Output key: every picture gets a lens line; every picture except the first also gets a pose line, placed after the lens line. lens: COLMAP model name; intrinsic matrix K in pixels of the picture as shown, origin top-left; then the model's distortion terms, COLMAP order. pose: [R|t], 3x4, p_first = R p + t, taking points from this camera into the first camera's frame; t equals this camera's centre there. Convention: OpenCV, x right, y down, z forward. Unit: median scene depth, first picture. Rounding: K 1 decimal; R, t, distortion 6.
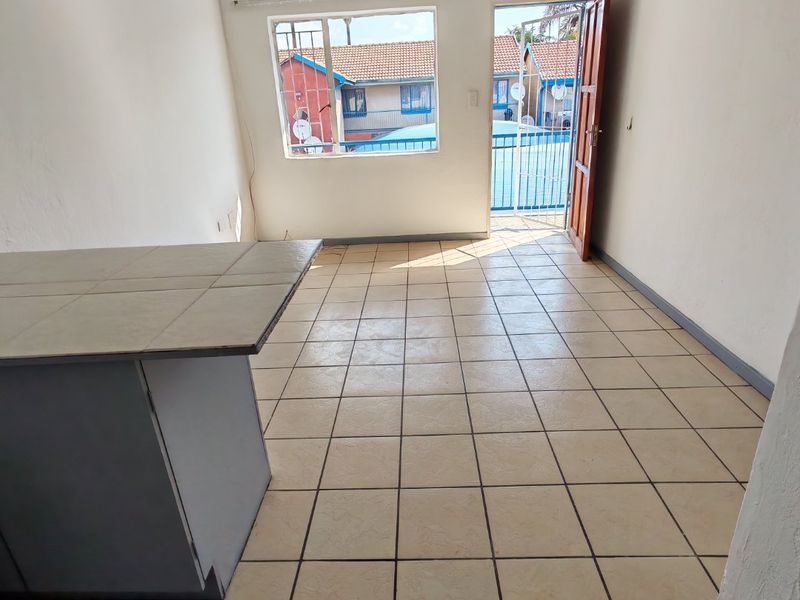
lens RADIAL K [[490.5, 0, 402.8], [0, 490.5, 299.2], [0, 0, 1]] dist [-0.004499, 0.003924]
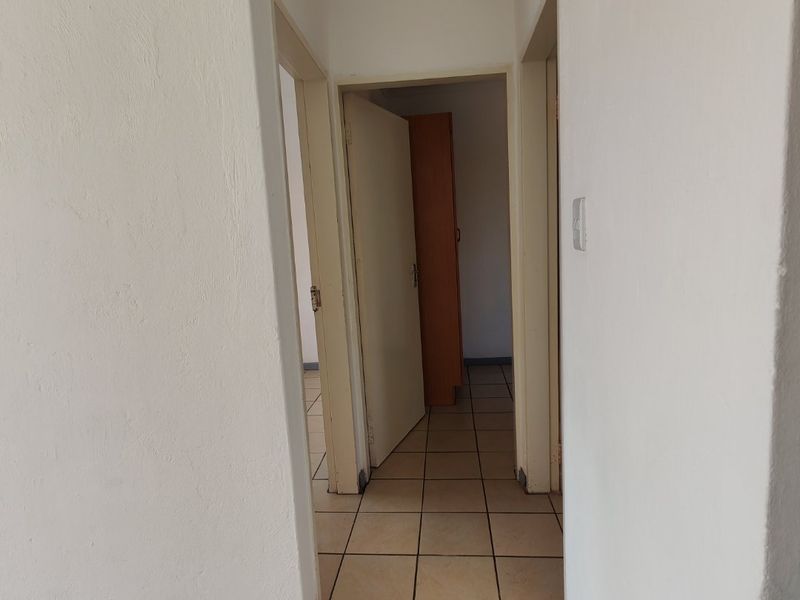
lens RADIAL K [[490.5, 0, 399.6], [0, 490.5, 301.1], [0, 0, 1]] dist [-0.004499, 0.003924]
pose [[0.997244, 0.041616, -0.061418, -0.011011], [-0.054285, 0.973596, -0.221729, 0.163824], [0.050569, 0.224452, 0.973172, -0.403388]]
